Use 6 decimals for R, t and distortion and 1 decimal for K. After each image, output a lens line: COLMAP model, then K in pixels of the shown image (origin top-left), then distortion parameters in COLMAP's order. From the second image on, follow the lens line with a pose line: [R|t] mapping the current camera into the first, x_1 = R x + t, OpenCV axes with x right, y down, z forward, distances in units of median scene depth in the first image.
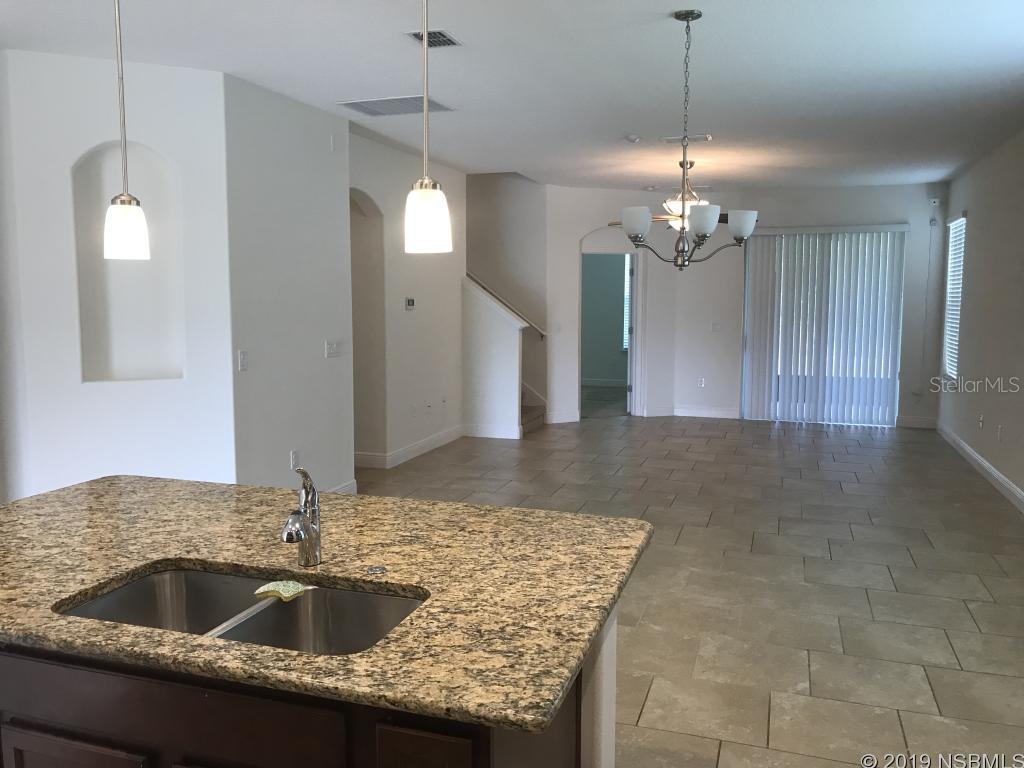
lens RADIAL K [[838.4, 0, 512.3], [0, 838.4, 384.2], [0, 0, 1]] dist [-0.010151, 0.001372]
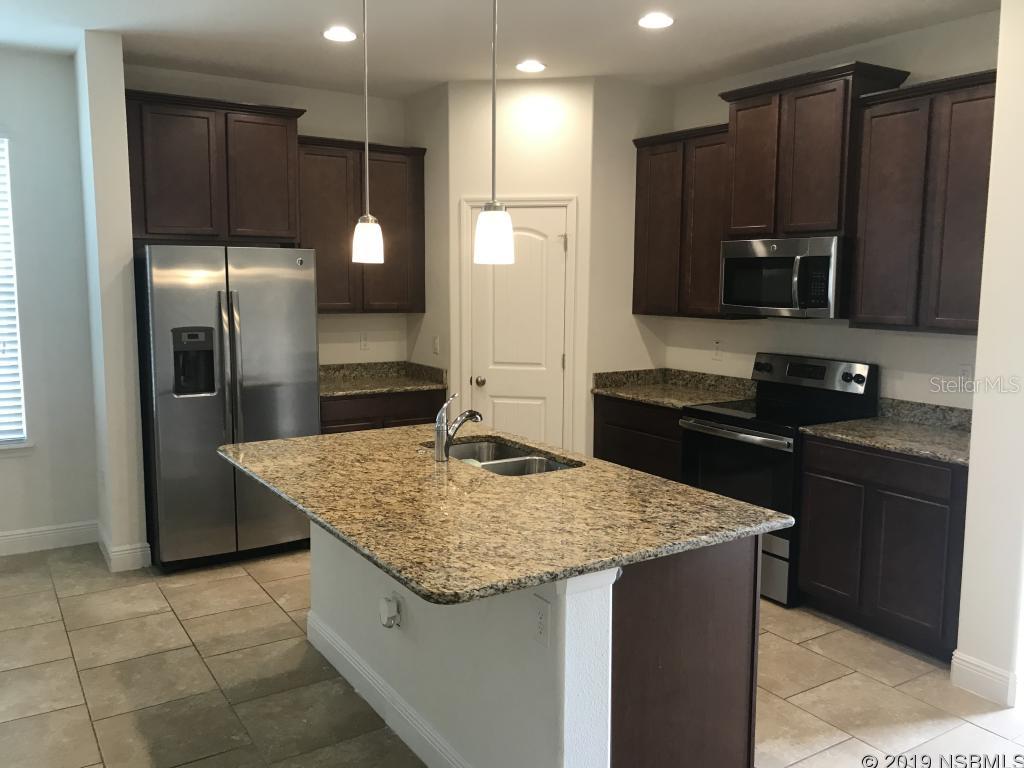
lens RADIAL K [[838.4, 0, 513.6], [0, 838.4, 380.5], [0, 0, 1]] dist [-0.010151, 0.001372]
pose [[-0.780789, -0.089548, 0.618344, -1.322837], [0.049344, 0.977746, 0.203905, -0.254075], [-0.622843, 0.189718, -0.758995, 2.098872]]
